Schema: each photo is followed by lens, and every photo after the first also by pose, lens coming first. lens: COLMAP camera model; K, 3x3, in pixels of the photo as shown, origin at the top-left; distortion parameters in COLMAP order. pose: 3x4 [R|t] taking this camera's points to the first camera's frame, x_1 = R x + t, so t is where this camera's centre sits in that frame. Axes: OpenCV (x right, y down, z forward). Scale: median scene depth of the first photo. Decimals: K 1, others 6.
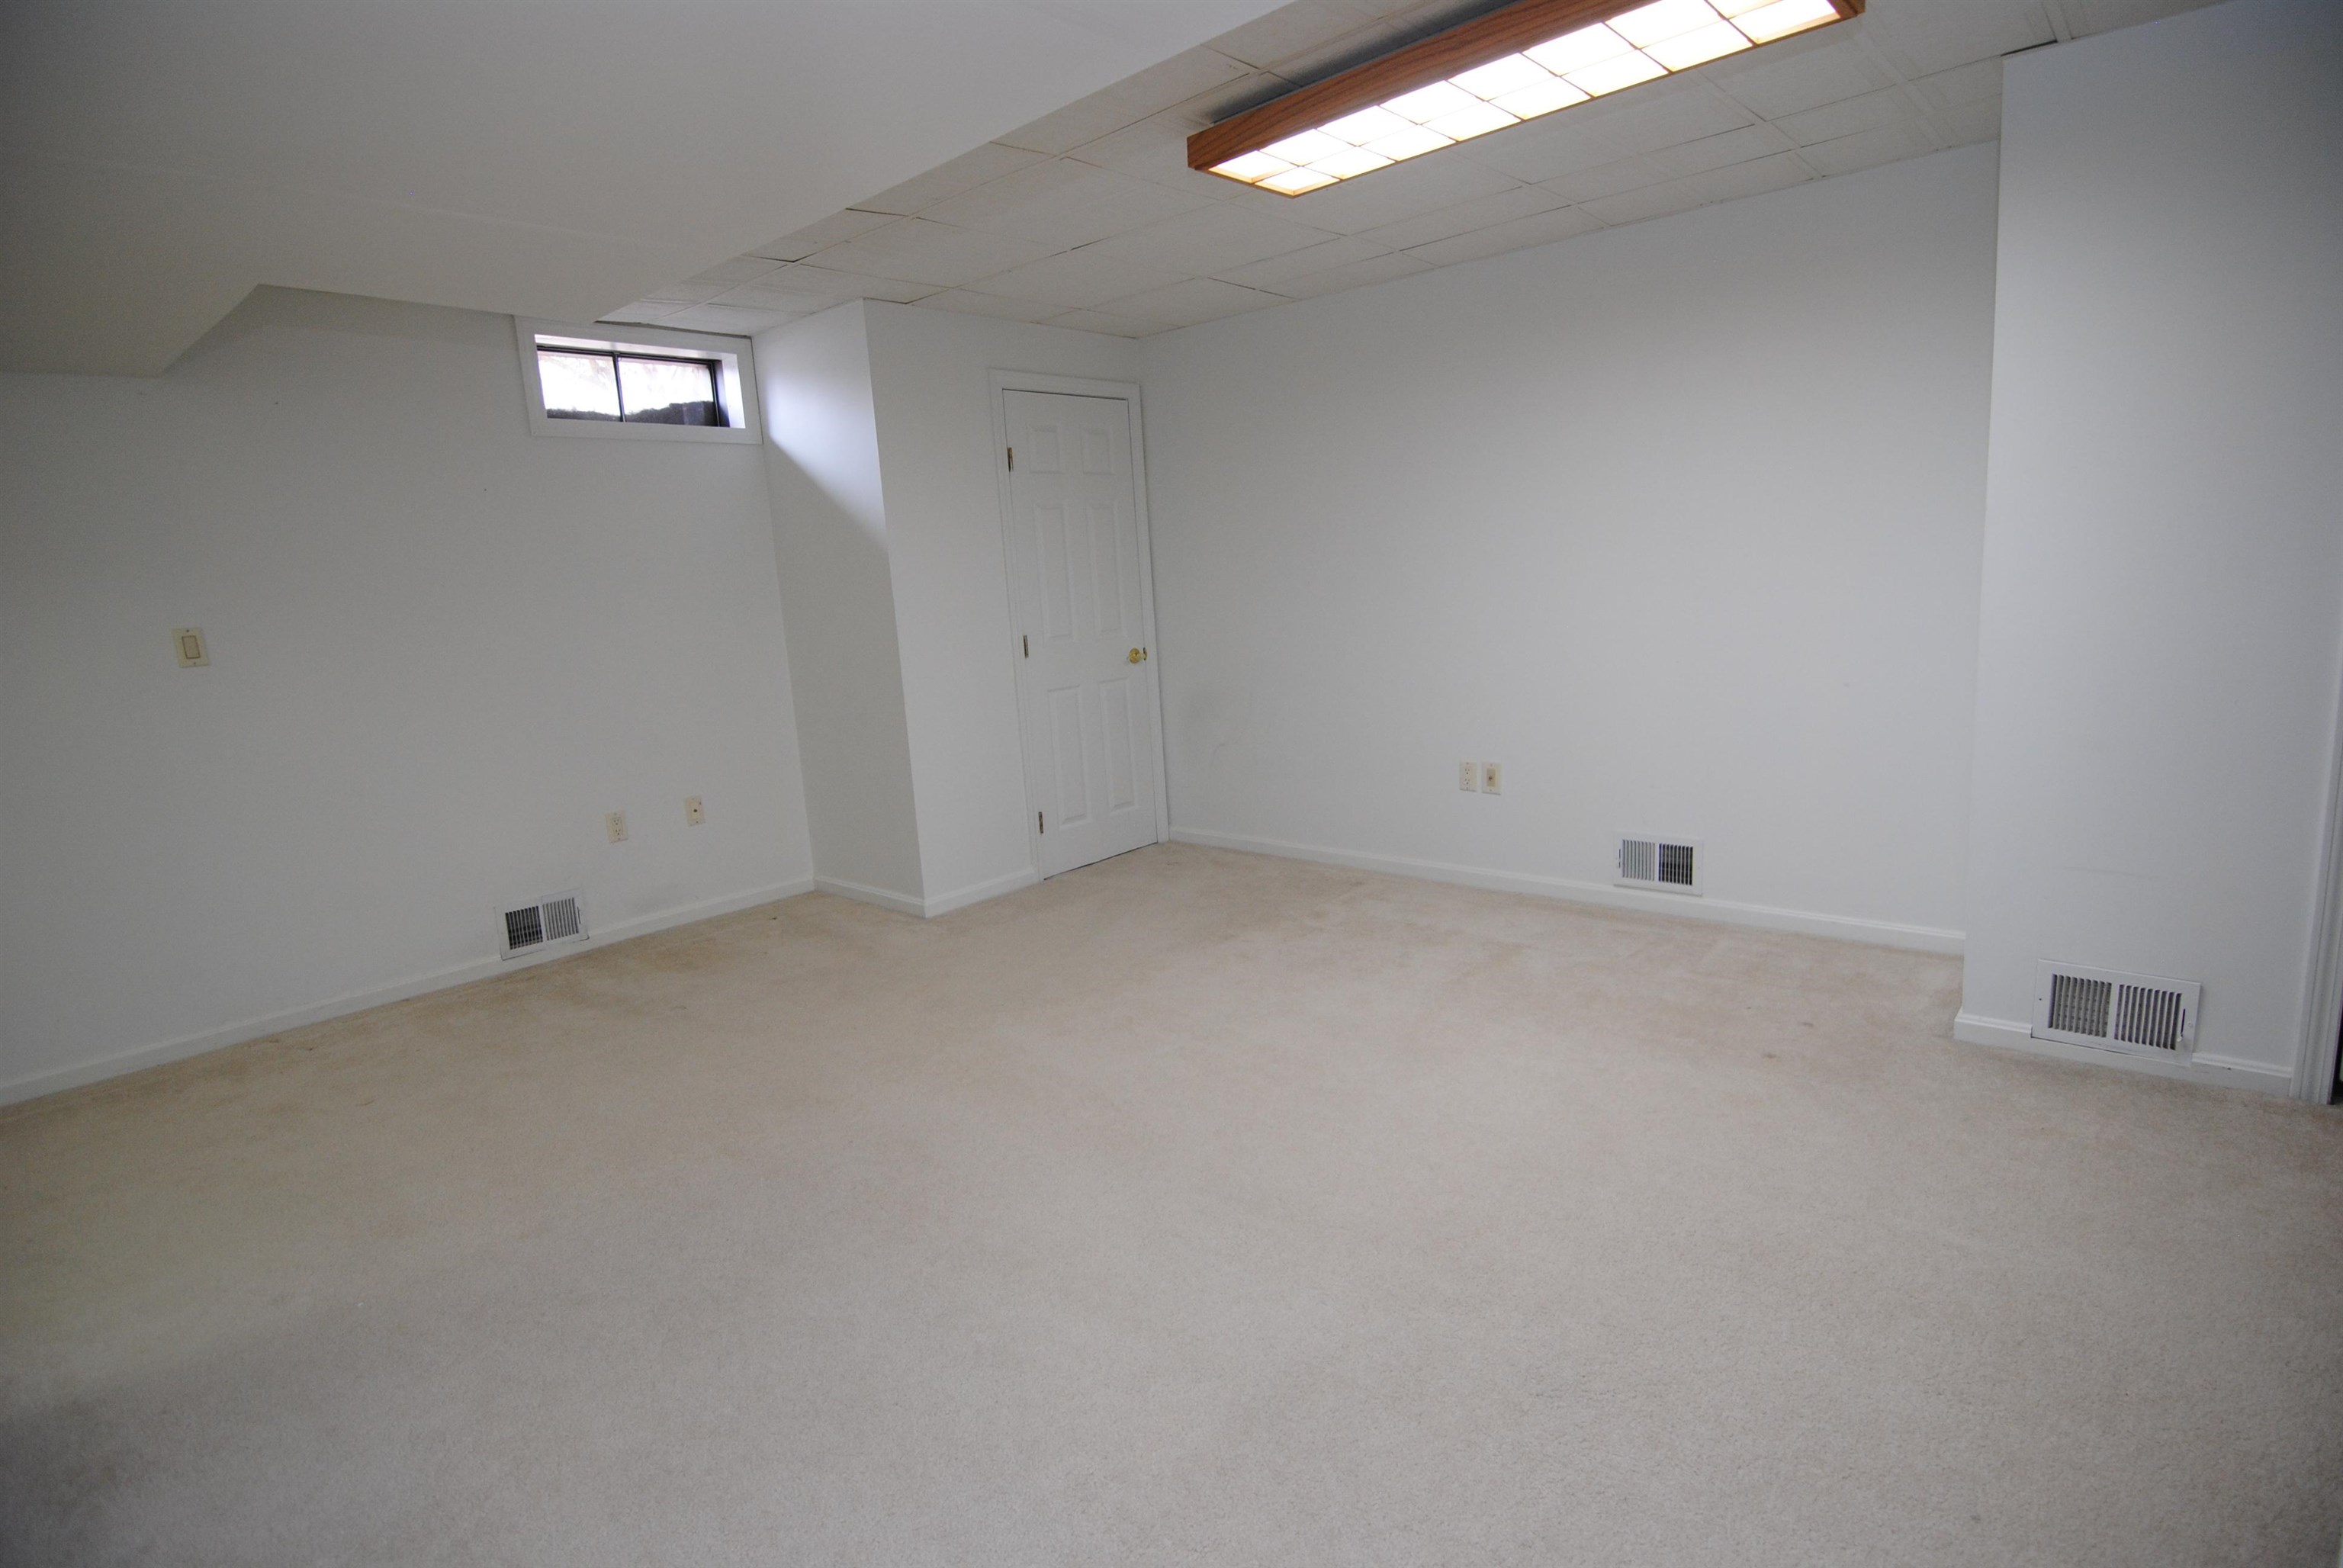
lens RADIAL K [[1142.4, 0, 1178.3], [0, 1142.4, 766.5], [0, 0, 1]] dist [-0.006826, -0.009874]
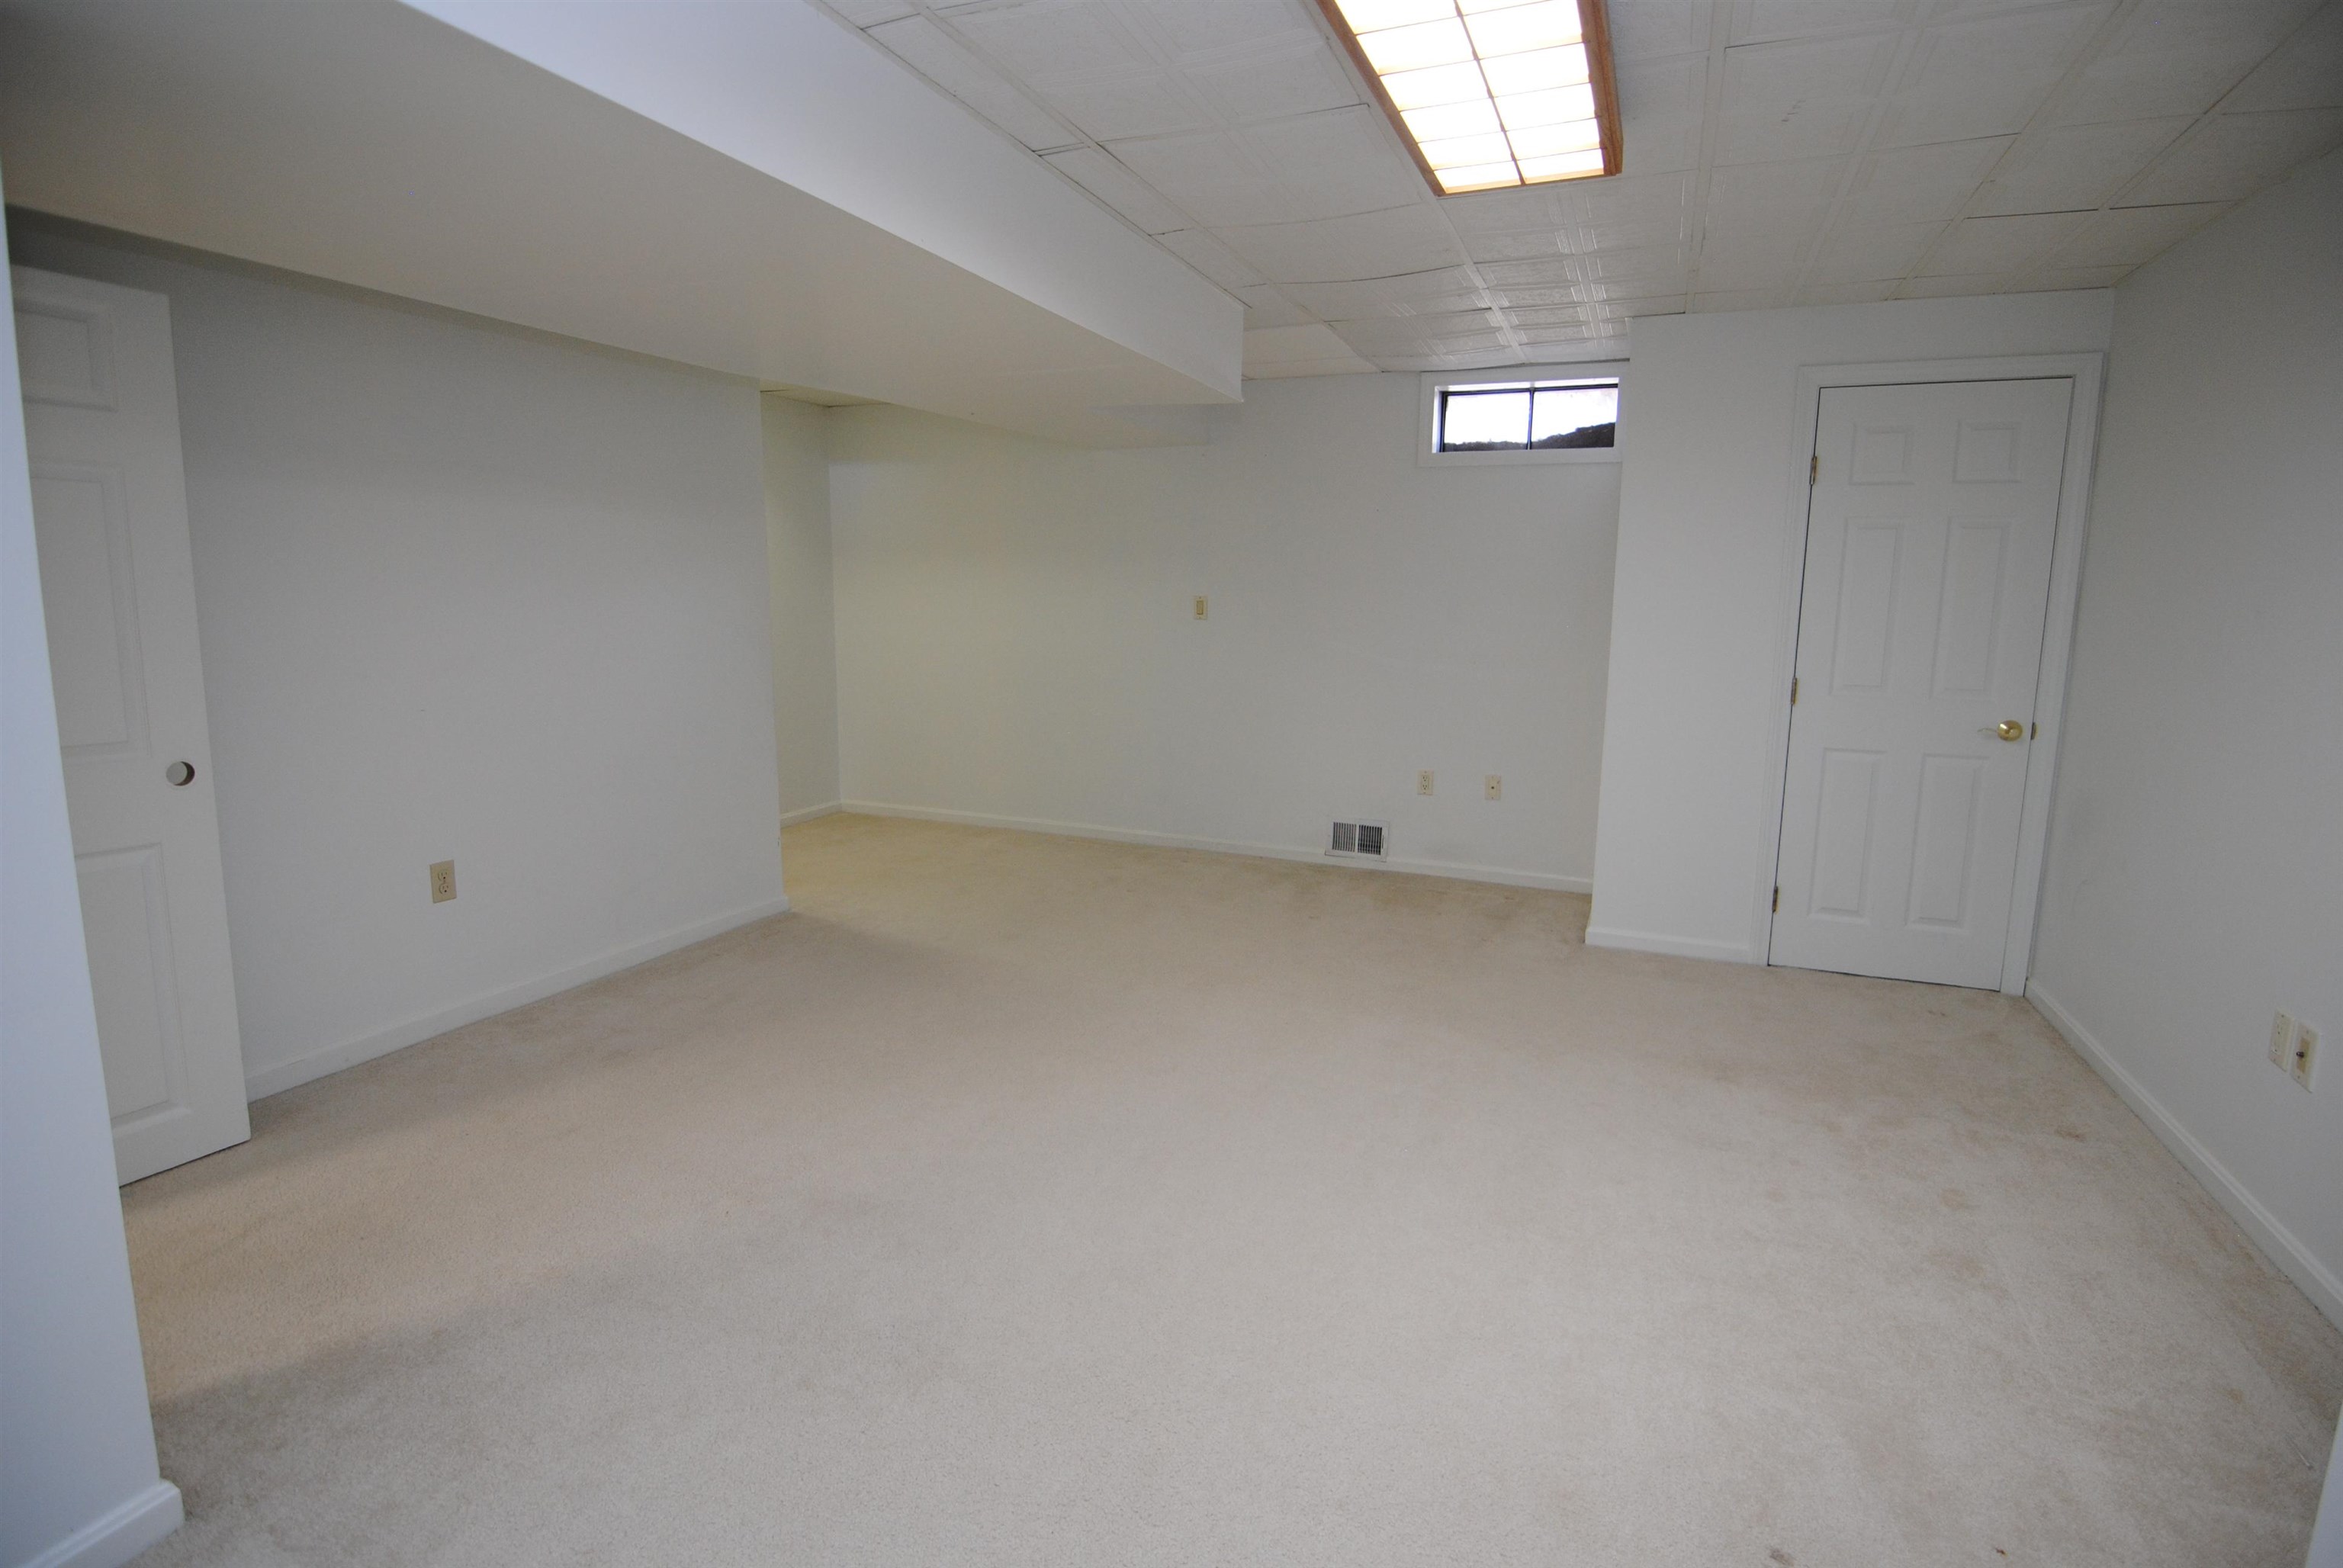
lens RADIAL K [[1142.7, 0, 1178.9], [0, 1142.7, 771.4], [0, 0, 1]] dist [-0.008044, -0.008895]
pose [[0.328704, 0.210465, -0.920683, 0.529806], [-0.196907, 0.968702, 0.151142, -0.089195], [0.923678, 0.131608, 0.359858, 0.296390]]
